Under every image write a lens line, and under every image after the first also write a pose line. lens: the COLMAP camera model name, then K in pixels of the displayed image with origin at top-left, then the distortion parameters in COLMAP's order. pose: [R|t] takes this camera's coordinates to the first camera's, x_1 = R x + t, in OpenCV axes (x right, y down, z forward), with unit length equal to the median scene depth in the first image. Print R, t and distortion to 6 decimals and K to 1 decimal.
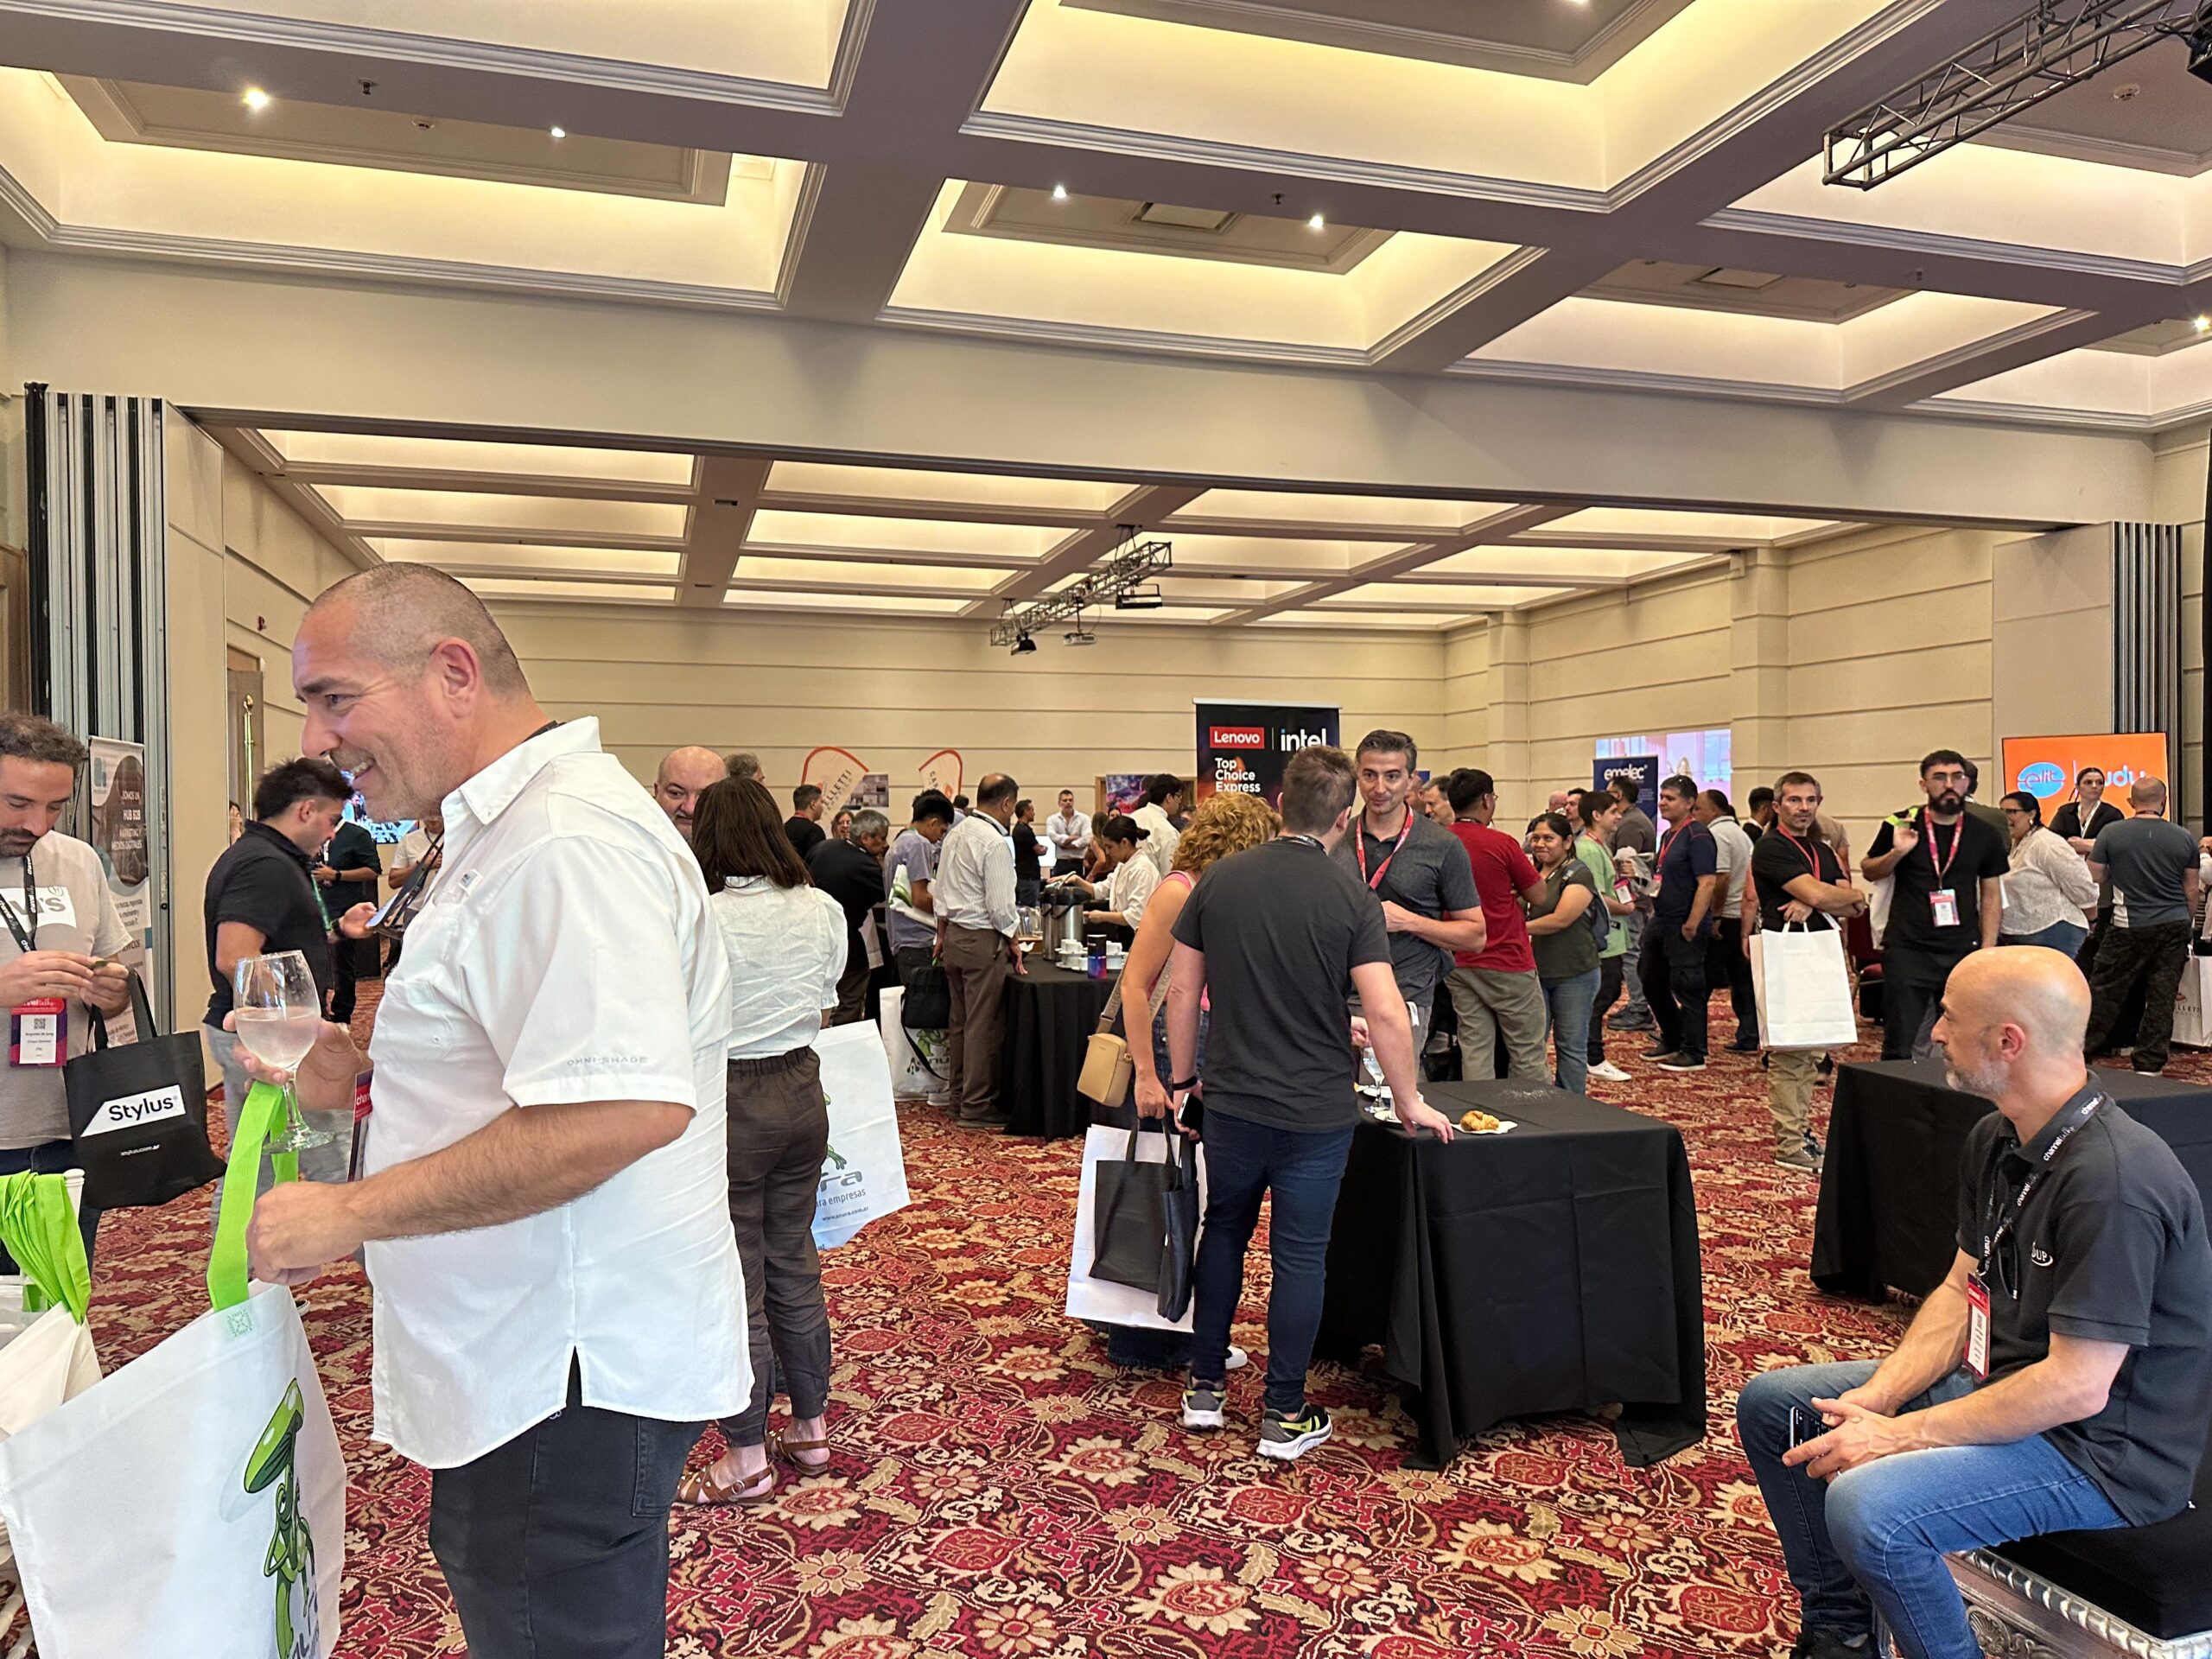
lens RADIAL K [[1581.3, 0, 1090.2], [0, 1581.3, 838.8], [0, 0, 1]] dist [0.021107, -0.028809]
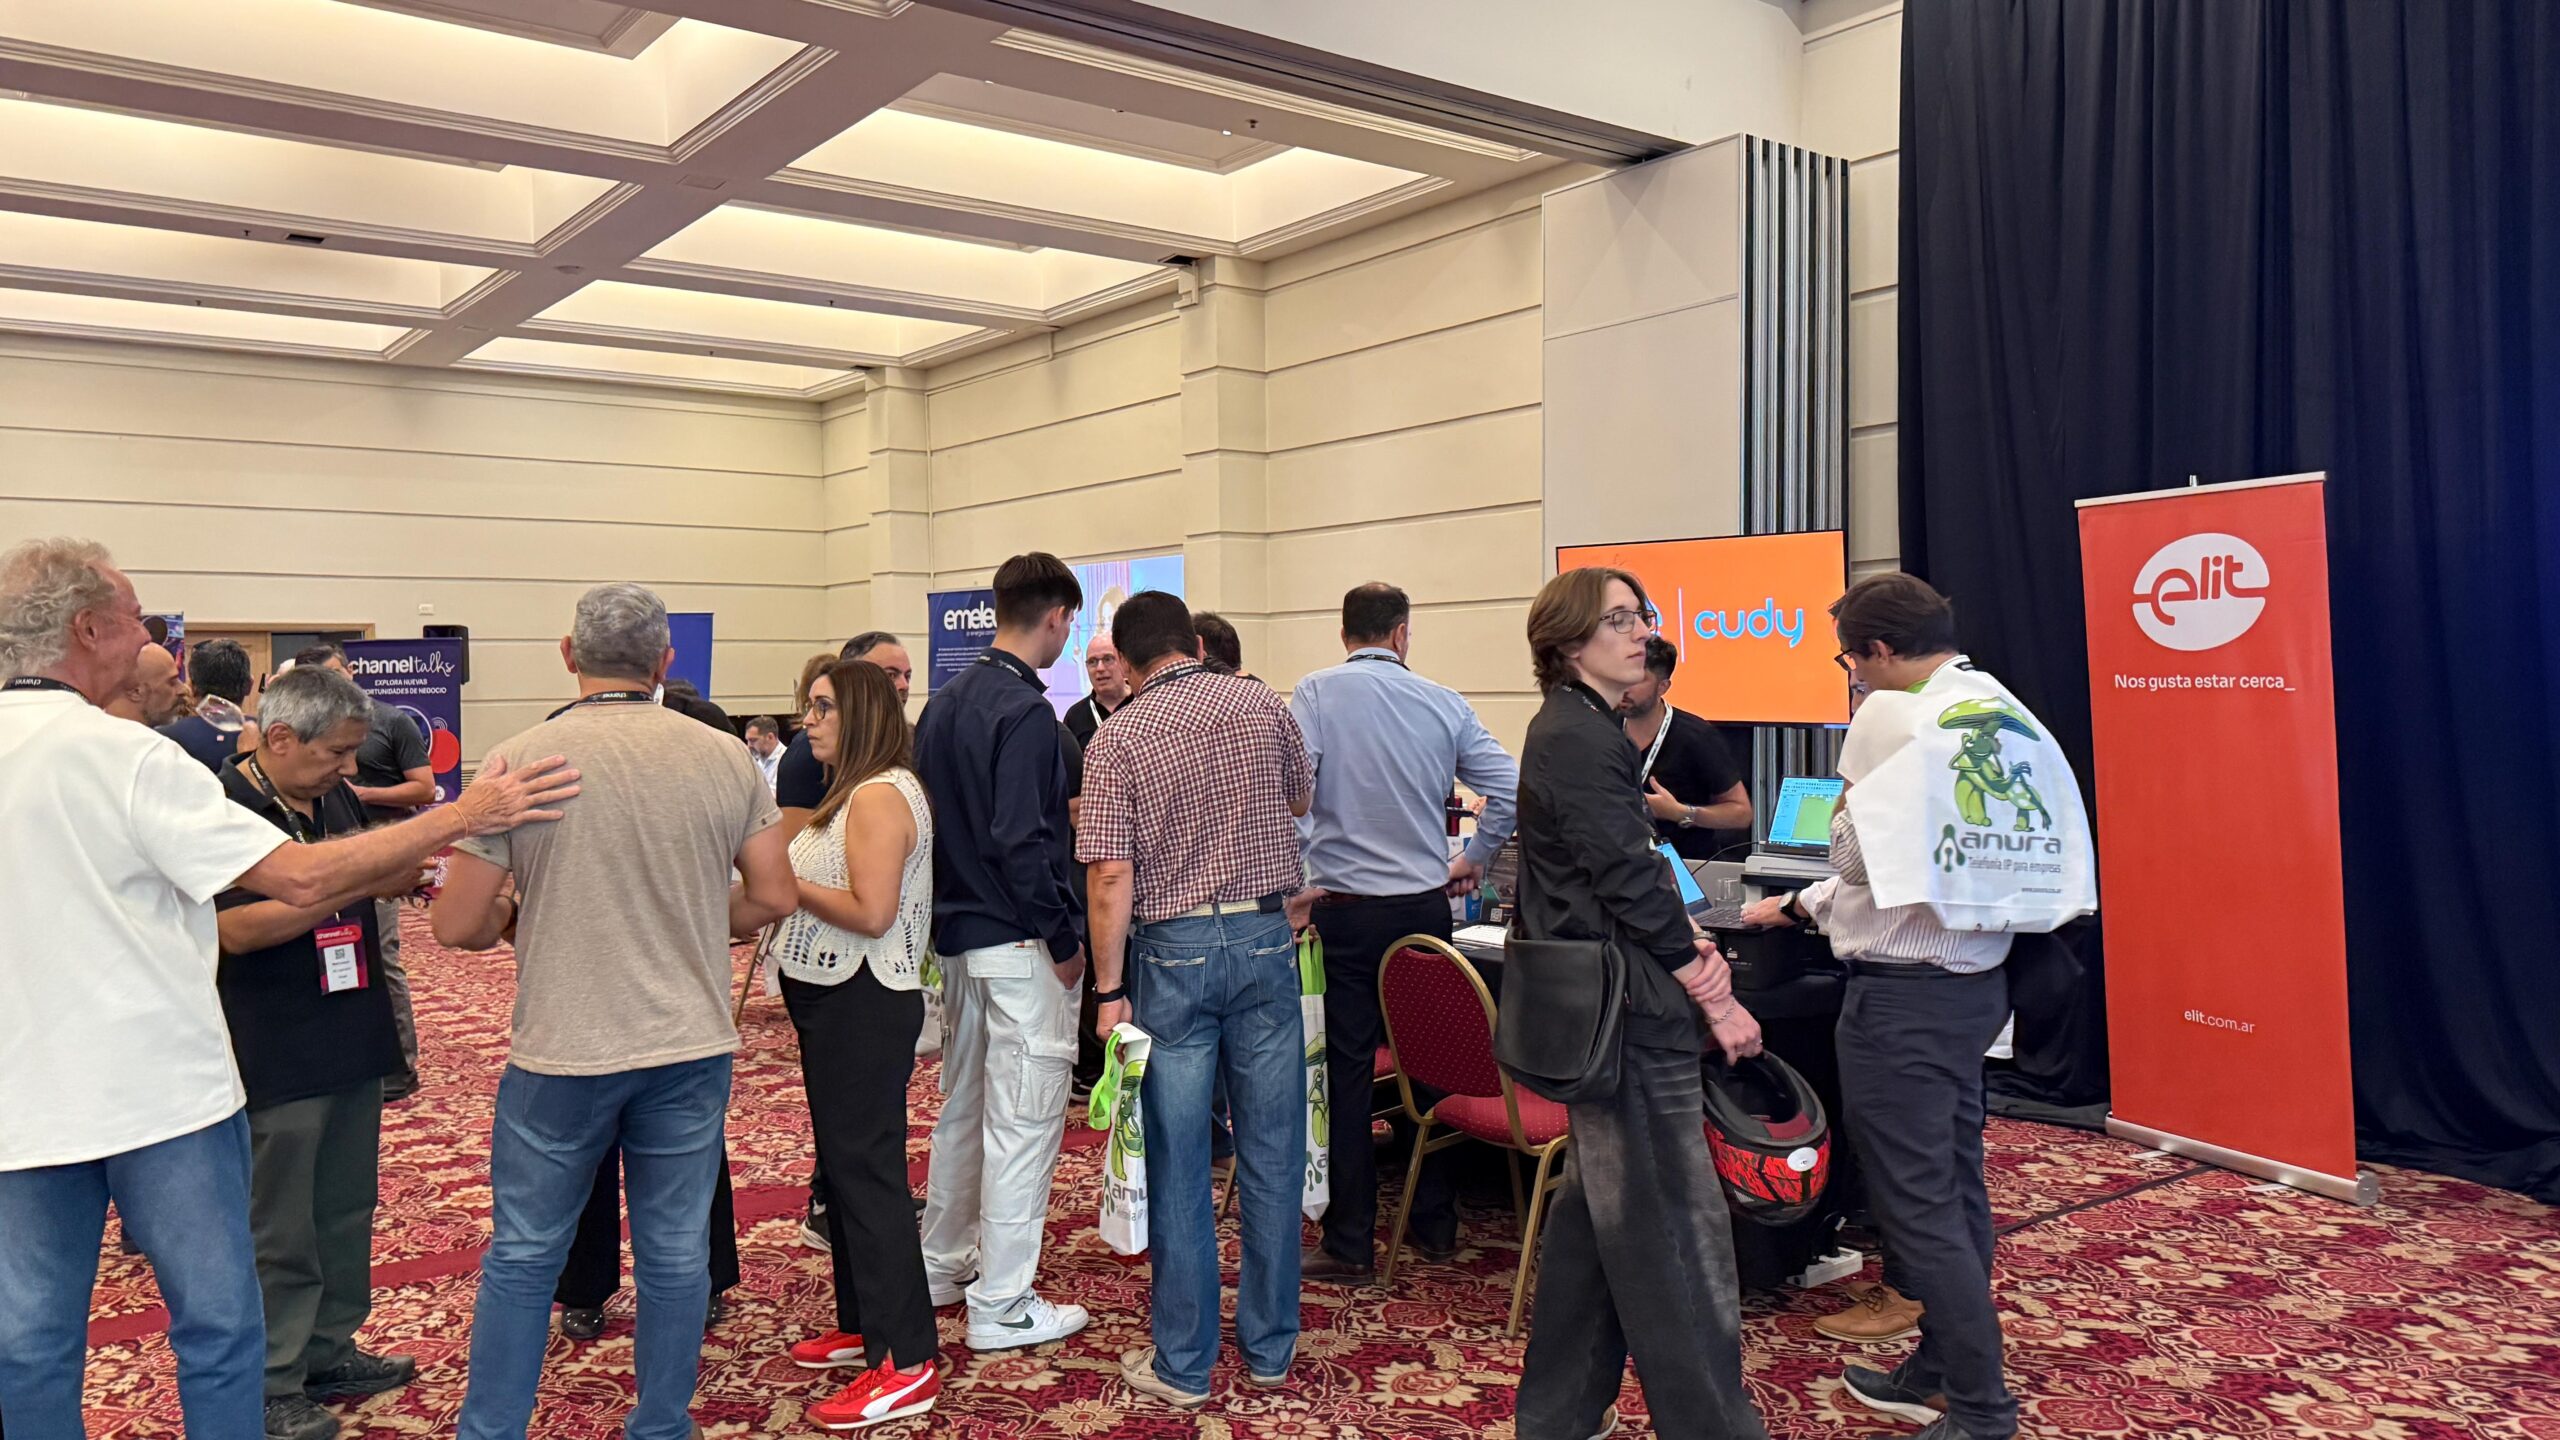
lens RADIAL K [[1826.0, 0, 1278.0], [0, 1826.0, 726.2], [0, 0, 1]] dist [0.085391, -0.017903]
pose [[0.935273, -0.011753, 0.353731, 0.186602], [0.007818, 0.999891, 0.012551, -0.008432], [-0.353840, -0.008974, 0.935263, 0.318142]]
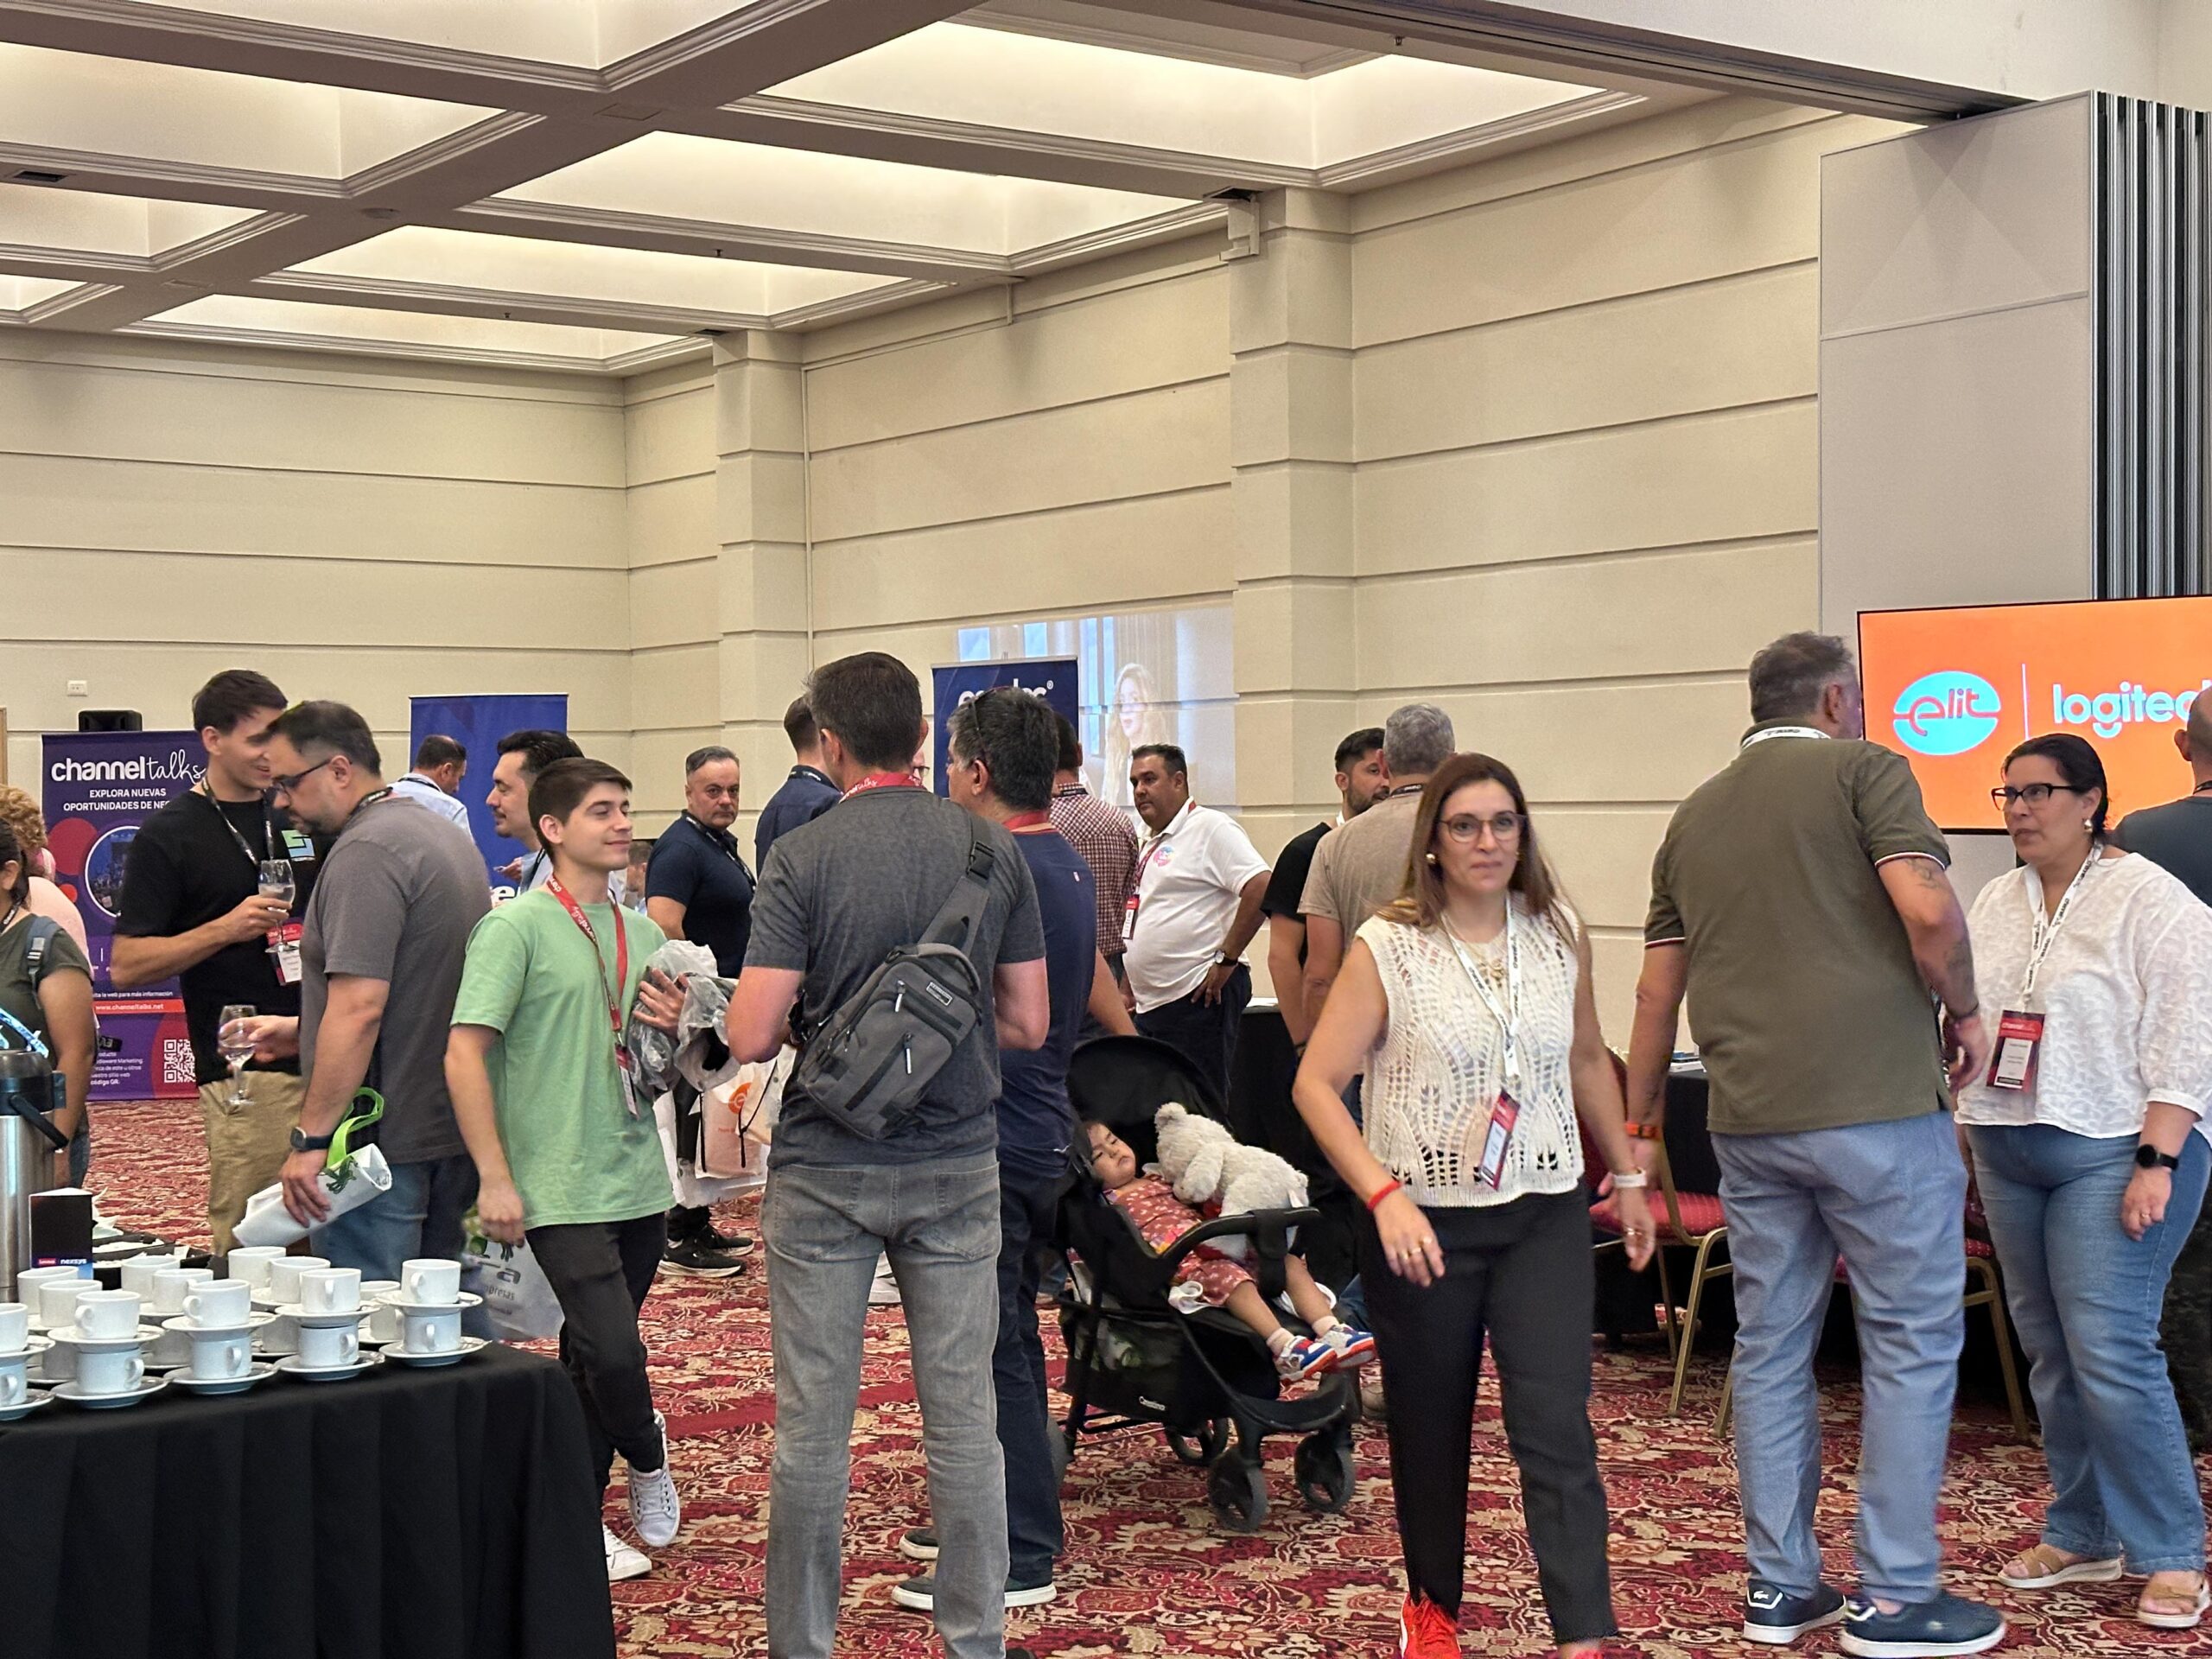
lens RADIAL K [[3066.3, 0, 1124.8], [0, 3066.3, 837.2], [0, 0, 1]] dist [0.095307, 0.000000]
pose [[0.937953, -0.009880, 0.346622, 0.081175], [0.009888, 0.999950, 0.001746, -0.005742], [-0.346622, 0.001790, 0.938003, 0.215431]]
